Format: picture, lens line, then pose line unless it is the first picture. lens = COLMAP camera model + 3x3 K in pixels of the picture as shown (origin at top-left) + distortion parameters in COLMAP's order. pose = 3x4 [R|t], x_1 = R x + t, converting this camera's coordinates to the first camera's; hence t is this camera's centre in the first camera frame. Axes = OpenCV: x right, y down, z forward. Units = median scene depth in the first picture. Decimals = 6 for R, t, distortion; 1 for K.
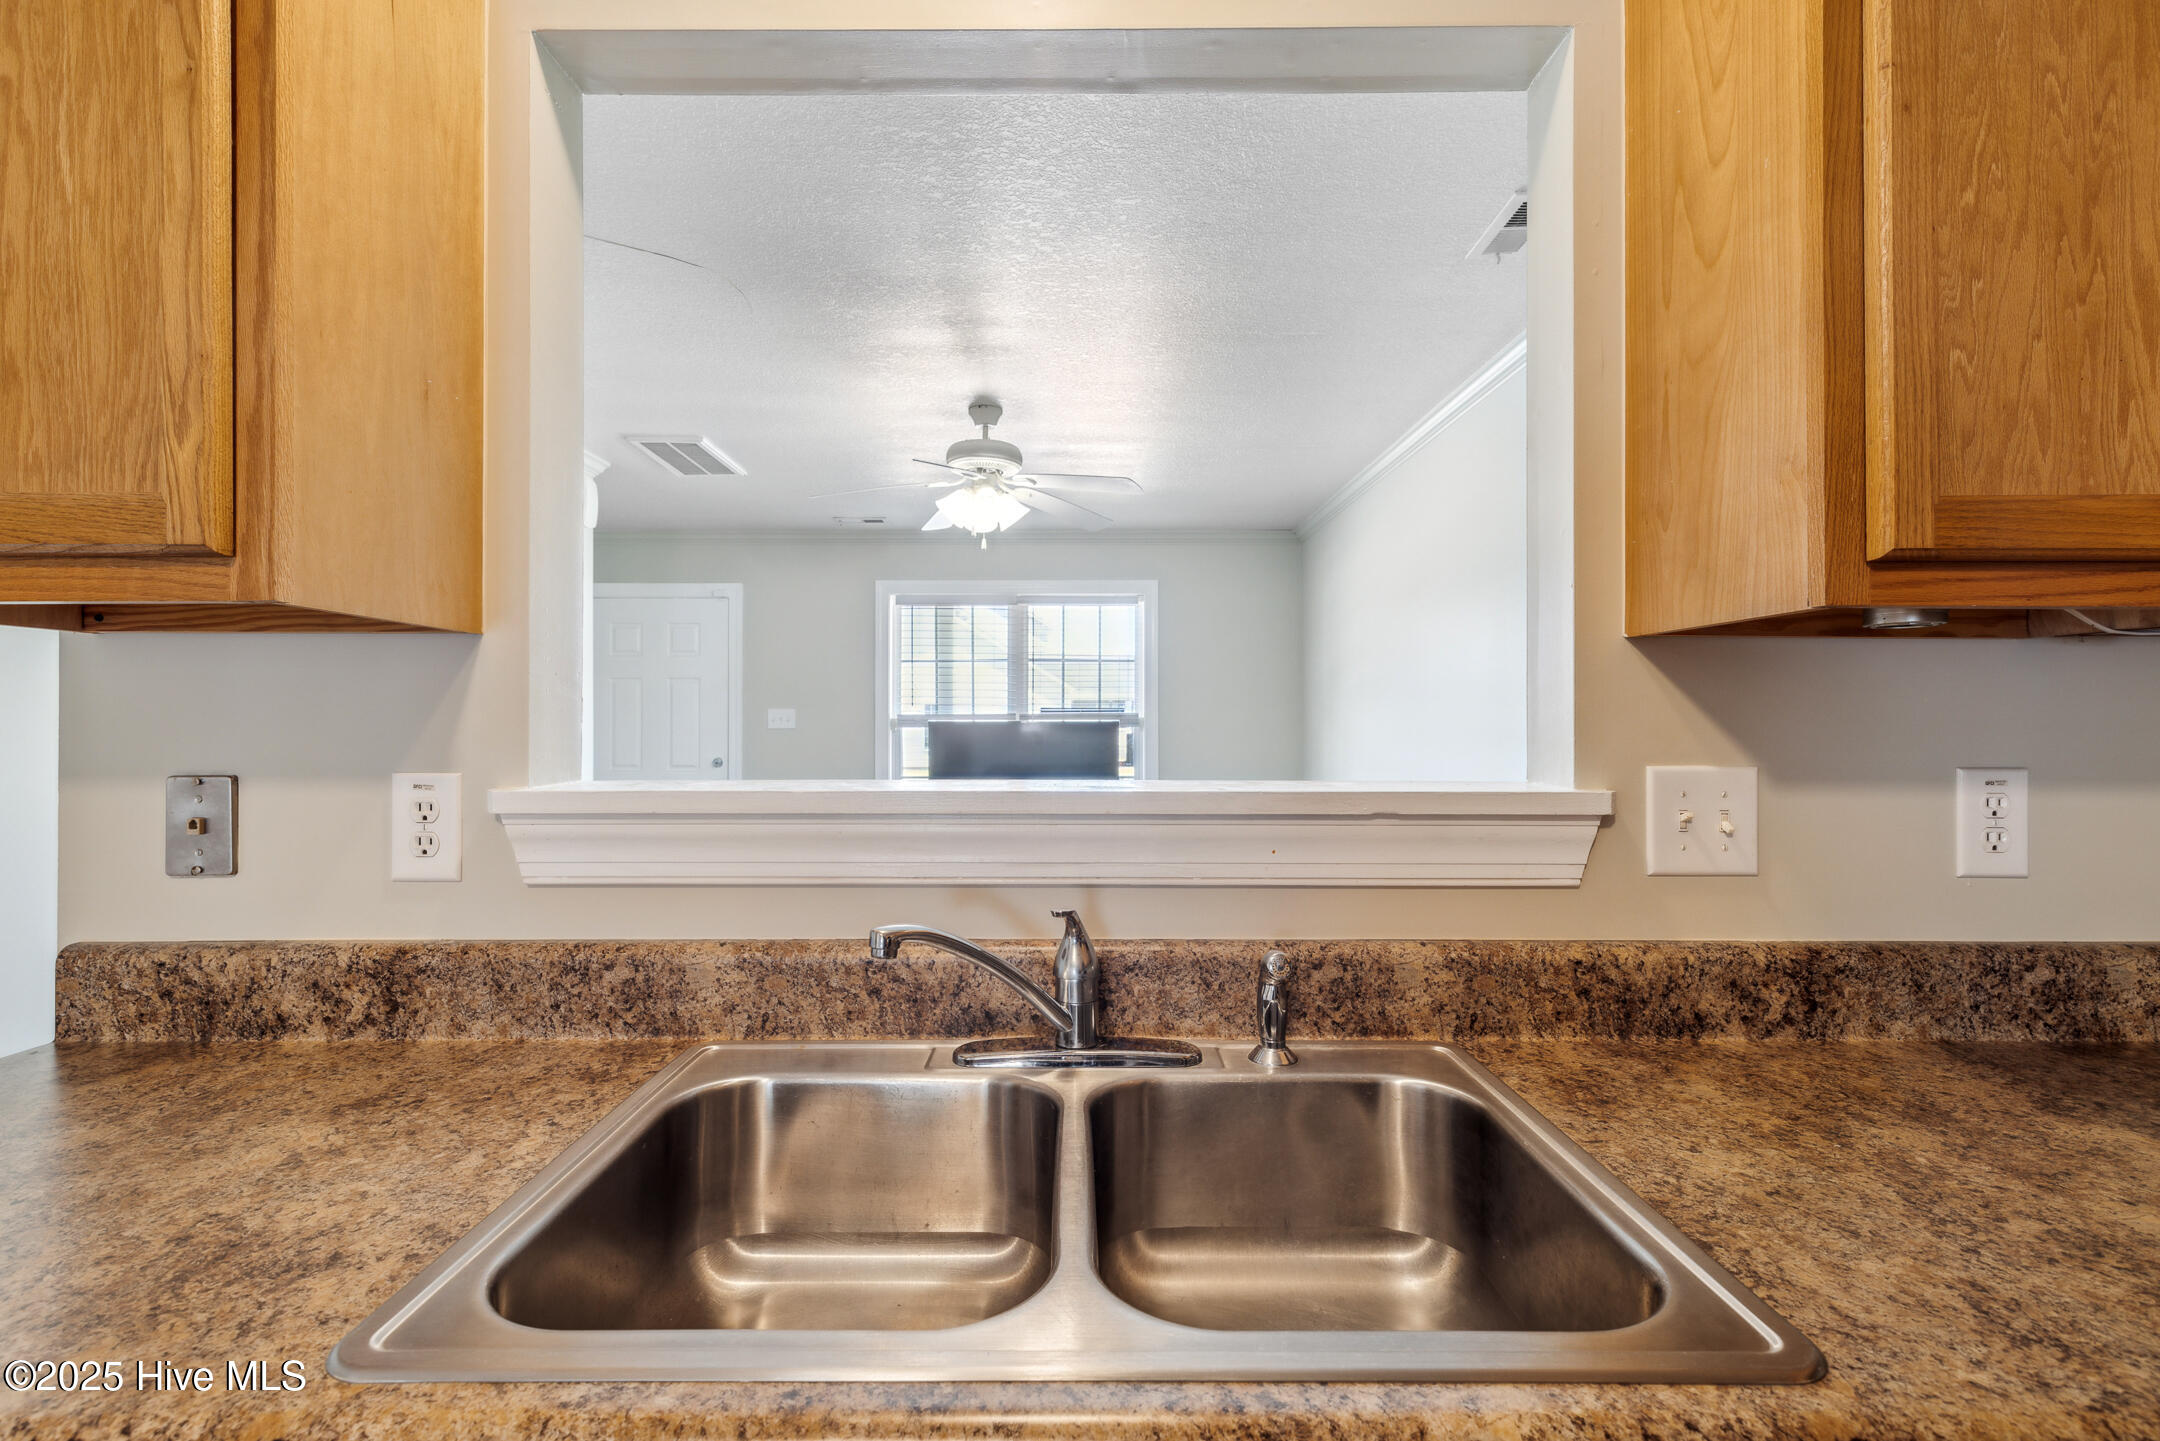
lens RADIAL K [[984.5, 0, 1068.0], [0, 984.5, 714.2], [0, 0, 1]] dist [0.000797, -0.000055]
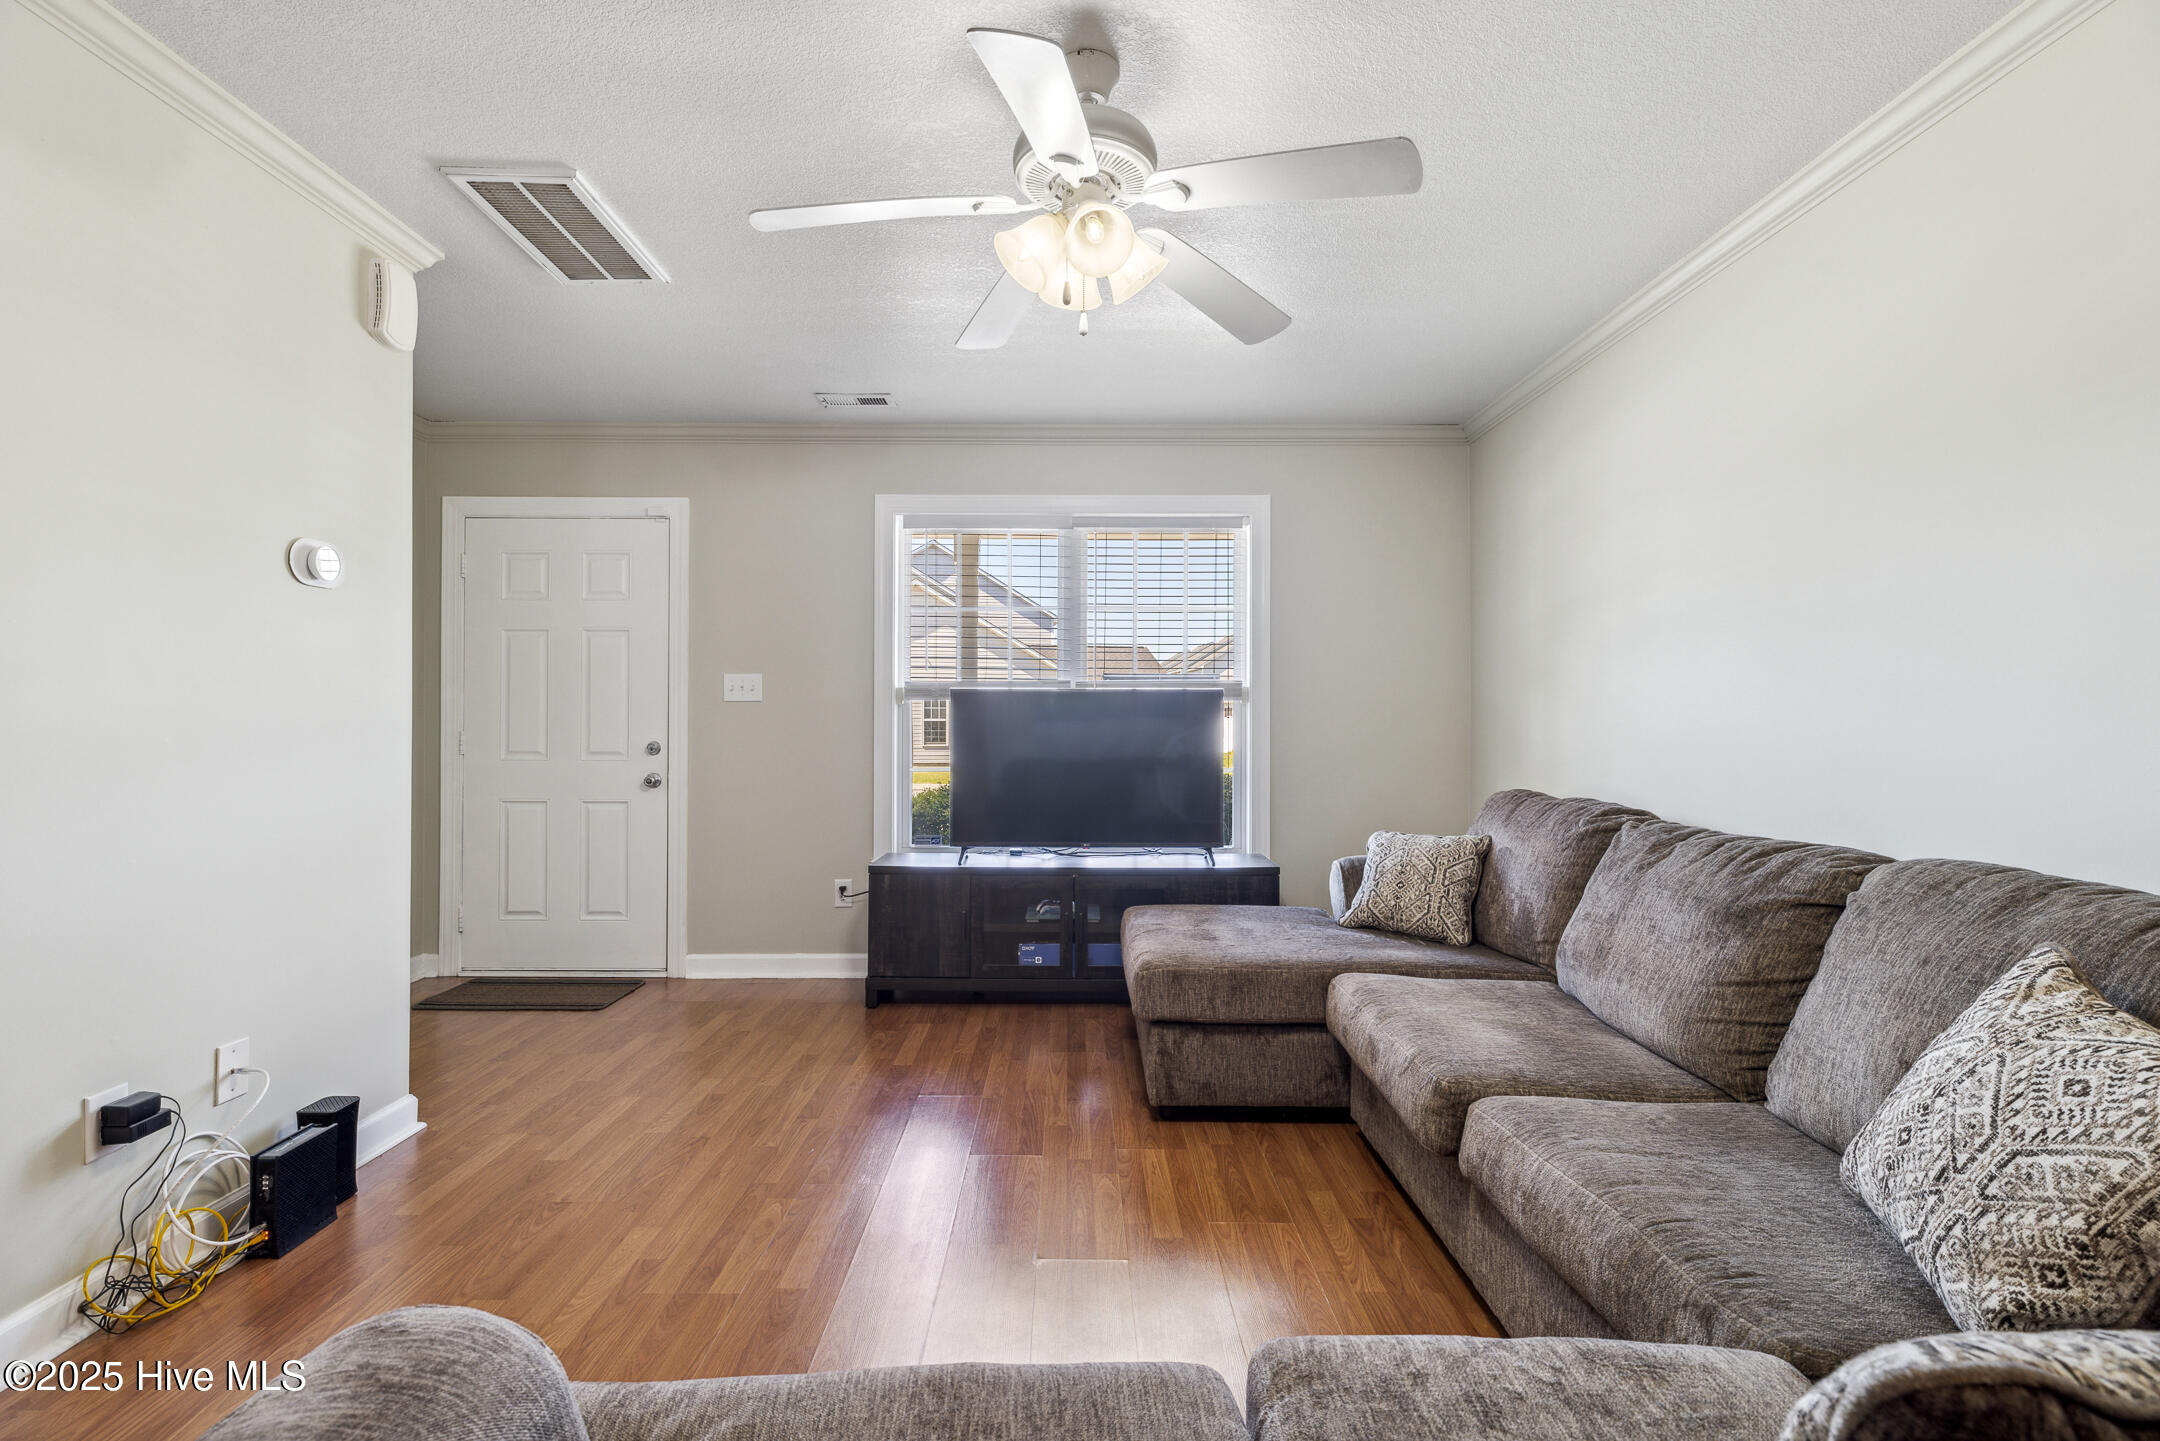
lens RADIAL K [[979.4, 0, 1072.3], [0, 979.4, 717.2], [0, 0, 1]] dist [0.003248, -0.000002]
pose [[0.999966, 0.002820, 0.007755, -0.312662], [-0.002857, 0.999984, 0.004835, 0.120154], [-0.007741, -0.004857, 0.999958, 1.561672]]
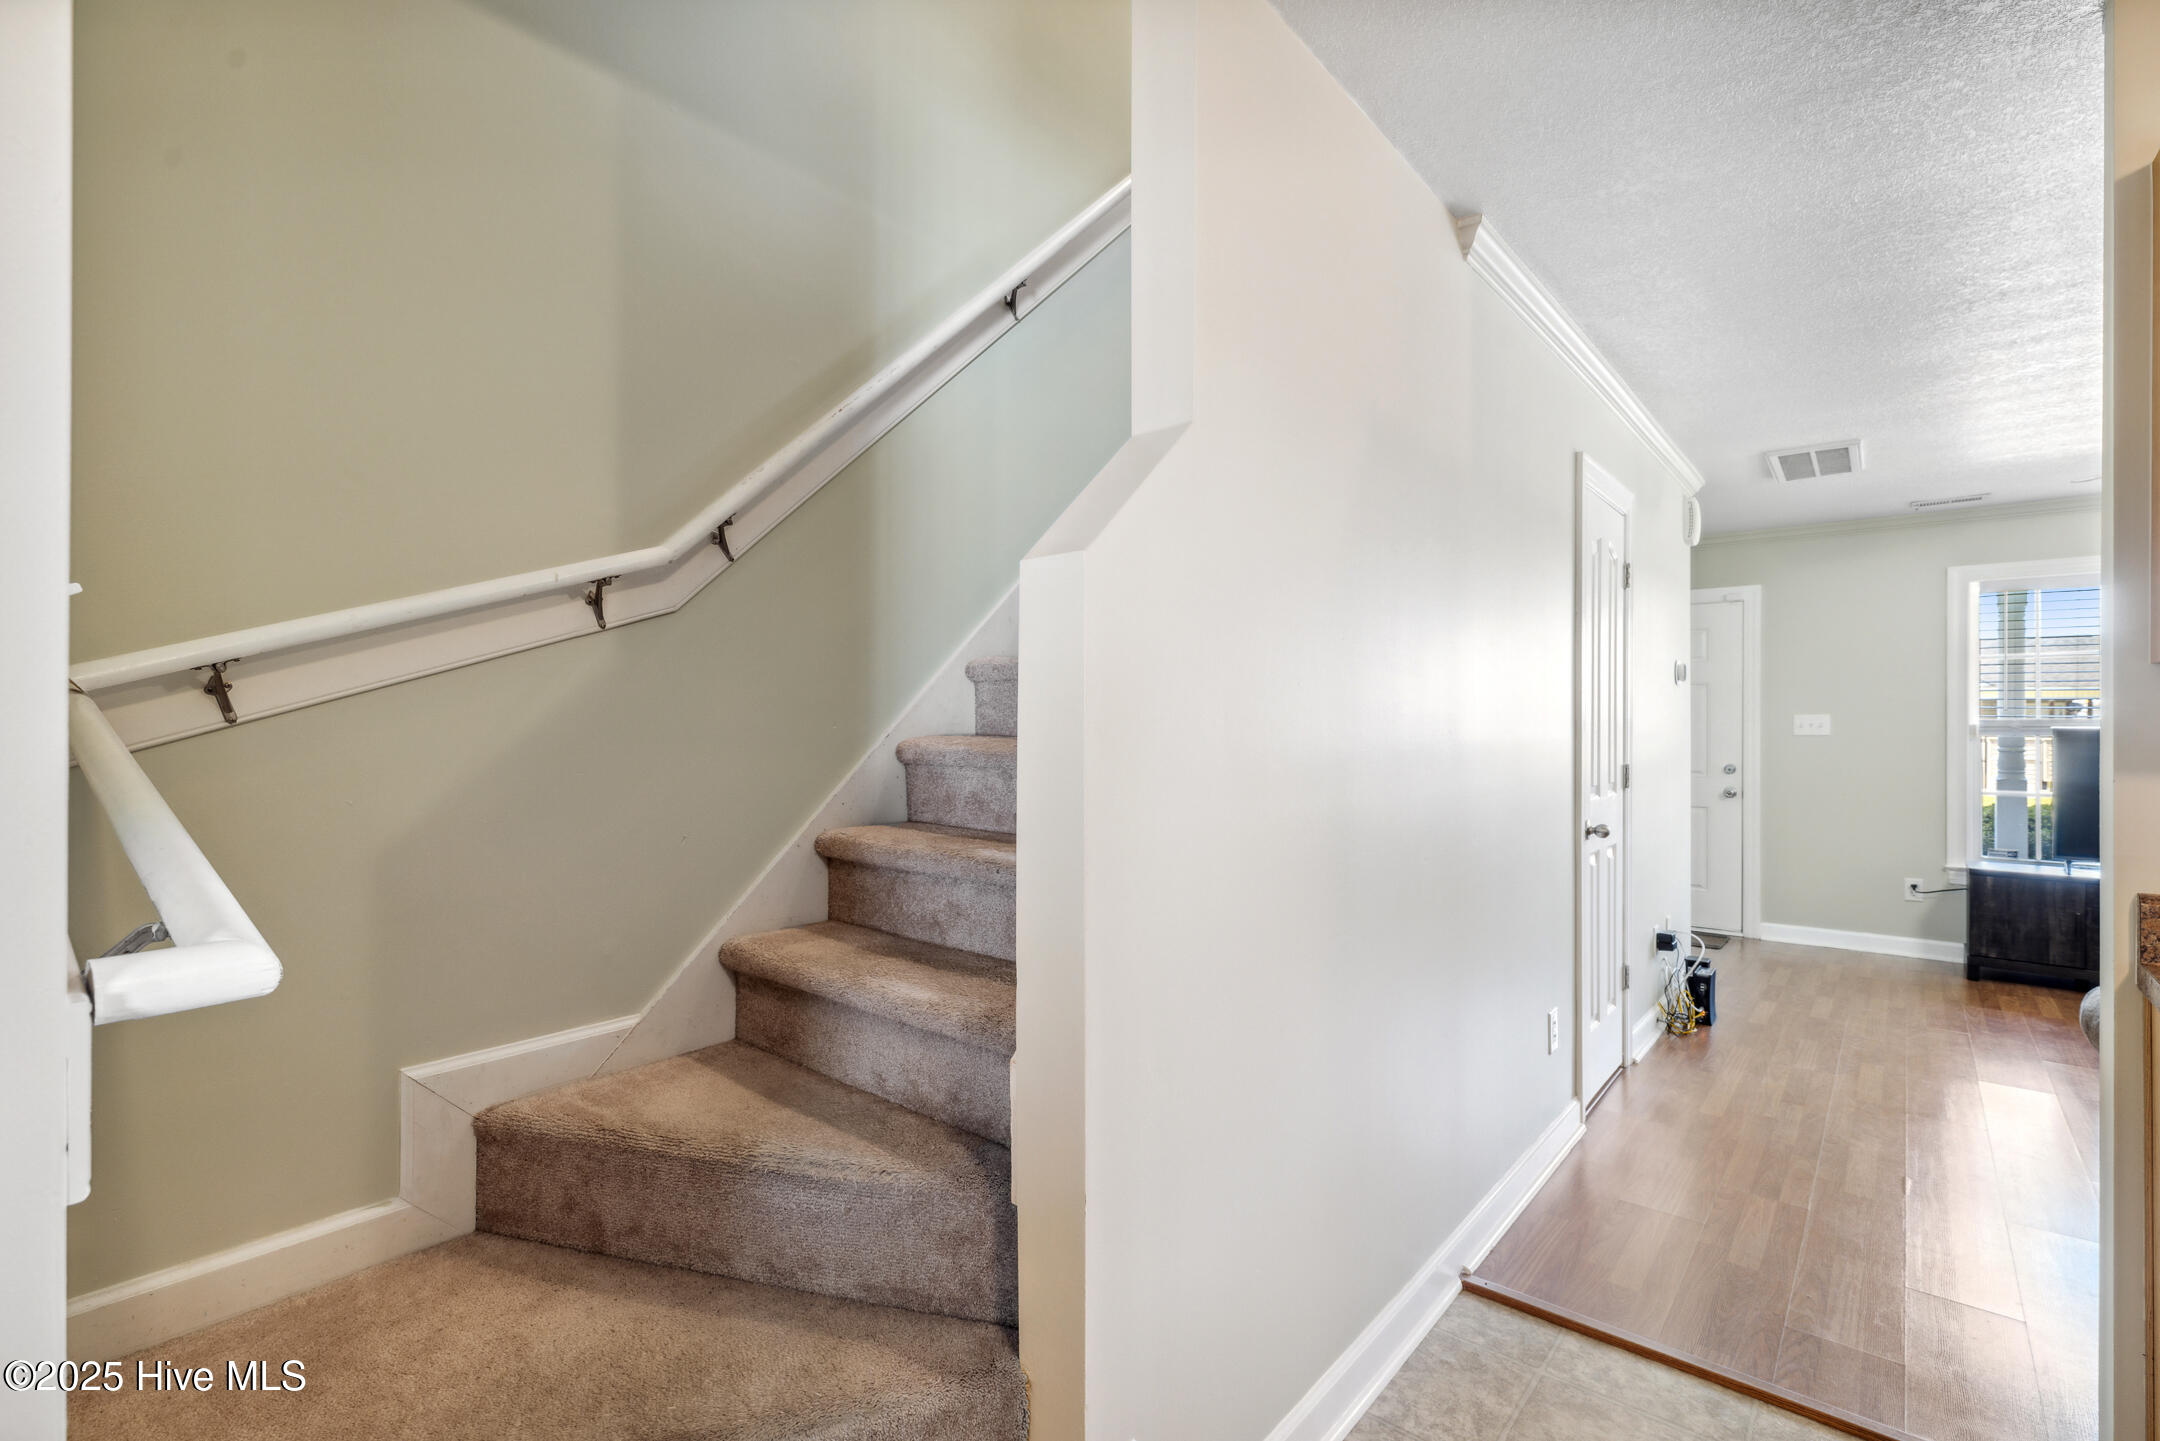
lens RADIAL K [[973.7, 0, 1055.1], [0, 973.7, 722.0], [0, 0, 1]] dist [0.001405, 0.000137]
pose [[0.754673, 0.000660, -0.656101, -1.227934], [0.001203, 0.999996, 0.002390, -0.006724], [0.656100, -0.002593, 0.754670, -0.958009]]
